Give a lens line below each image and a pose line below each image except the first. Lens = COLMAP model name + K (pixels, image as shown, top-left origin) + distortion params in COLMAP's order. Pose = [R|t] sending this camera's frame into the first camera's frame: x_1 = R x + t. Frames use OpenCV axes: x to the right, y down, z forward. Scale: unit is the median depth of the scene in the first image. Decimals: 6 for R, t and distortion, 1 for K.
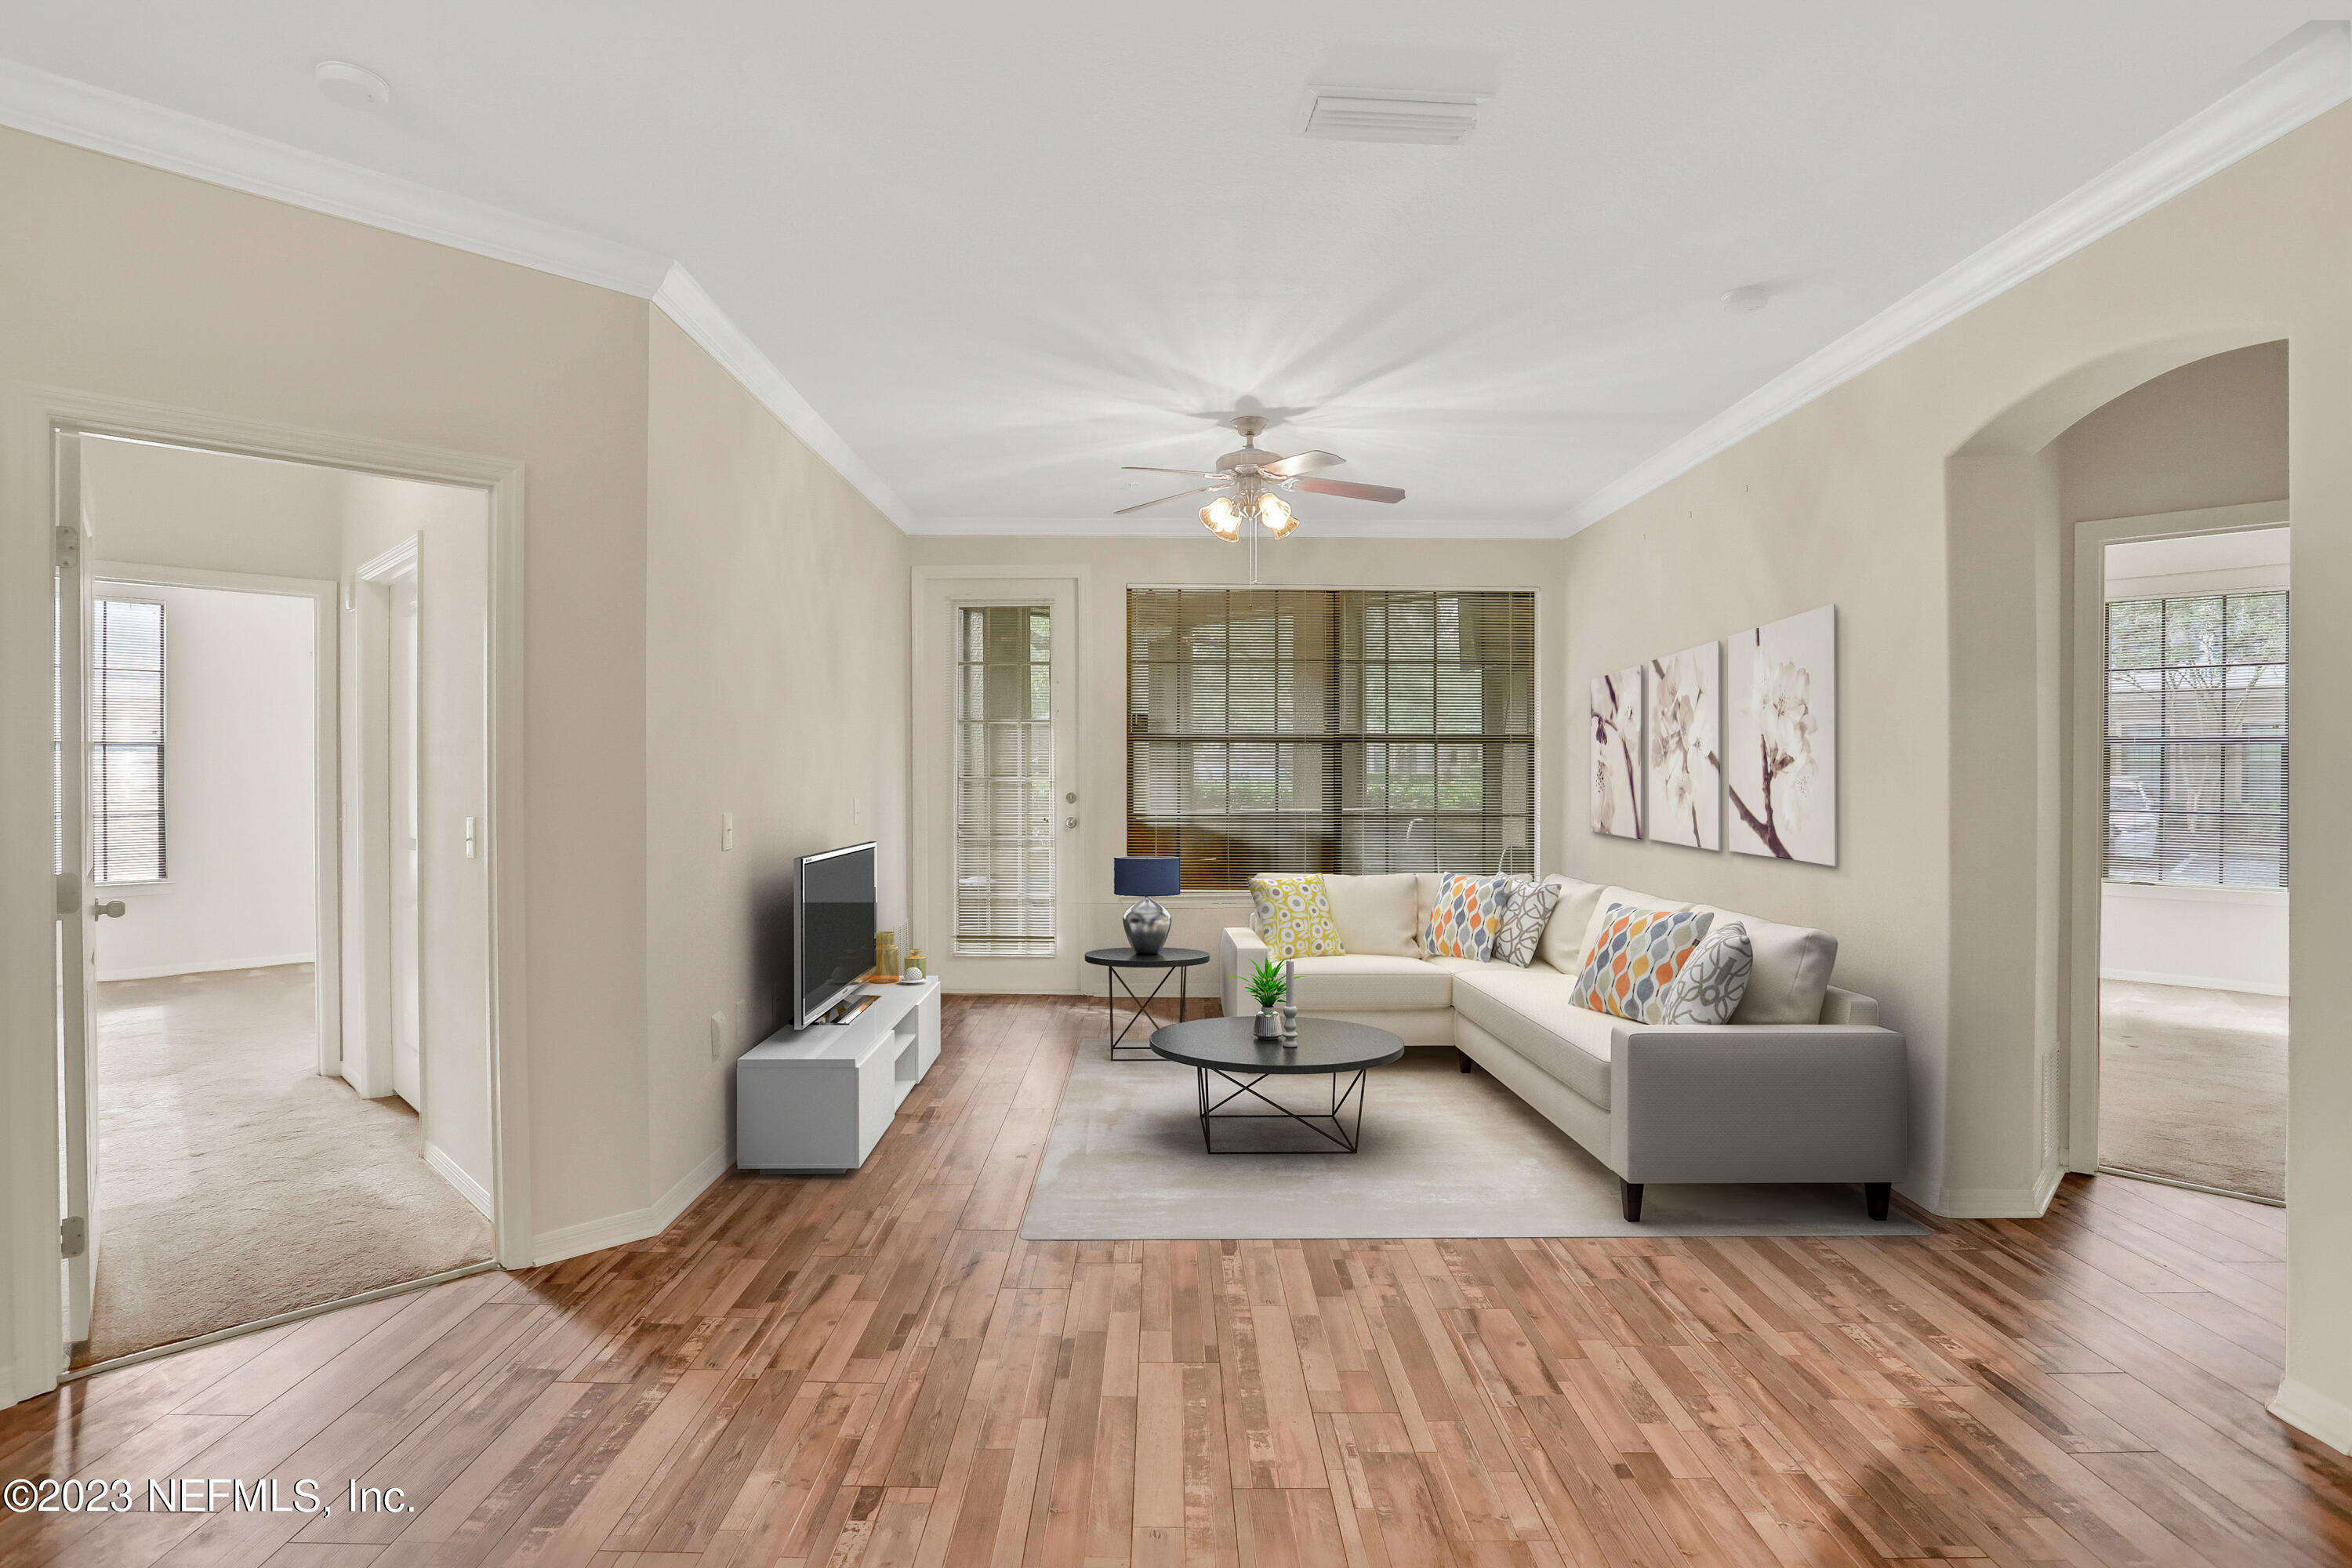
lens RADIAL K [[1157.6, 0, 1184.3], [0, 1157.6, 778.8], [0, 0, 1]] dist [-0.012140, 0.006130]
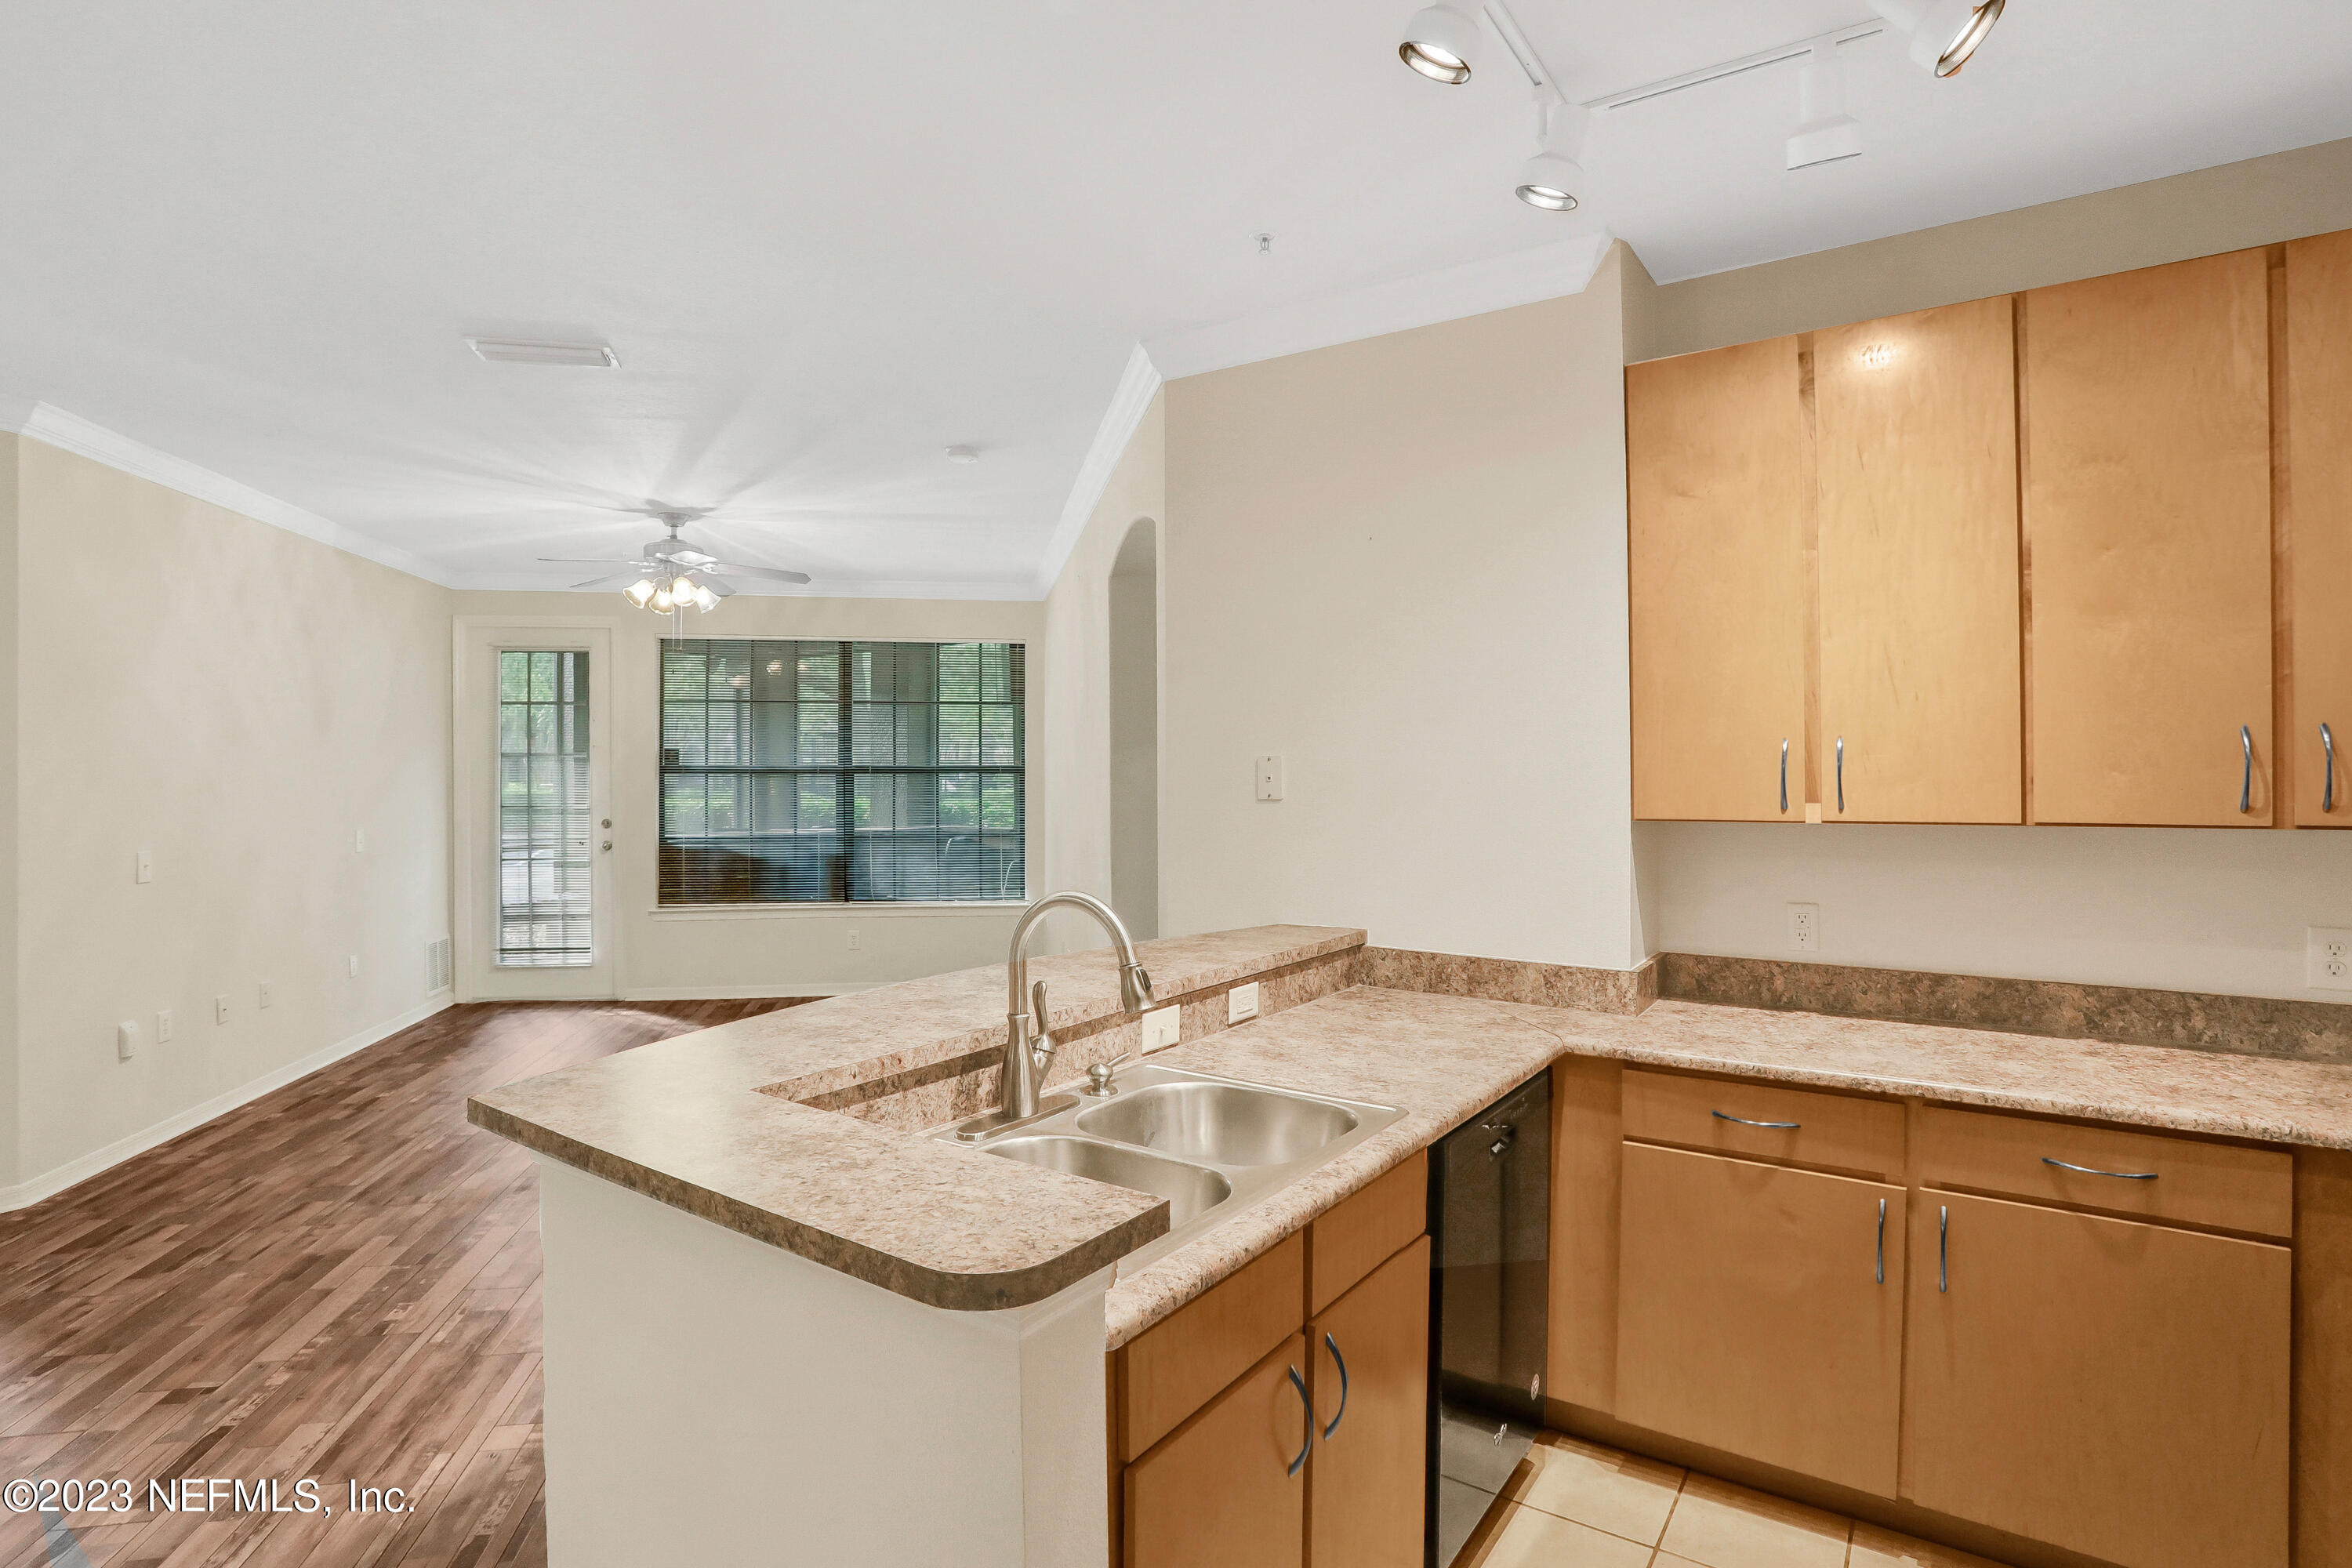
lens RADIAL K [[1157.6, 0, 1183.8], [0, 1157.6, 774.2], [0, 0, 1]] dist [-0.012140, 0.006130]
pose [[0.989910, -0.006125, 0.141564, 0.409807], [0.007076, 0.999956, -0.006215, -0.028553], [-0.141520, 0.007154, 0.989910, -0.261149]]
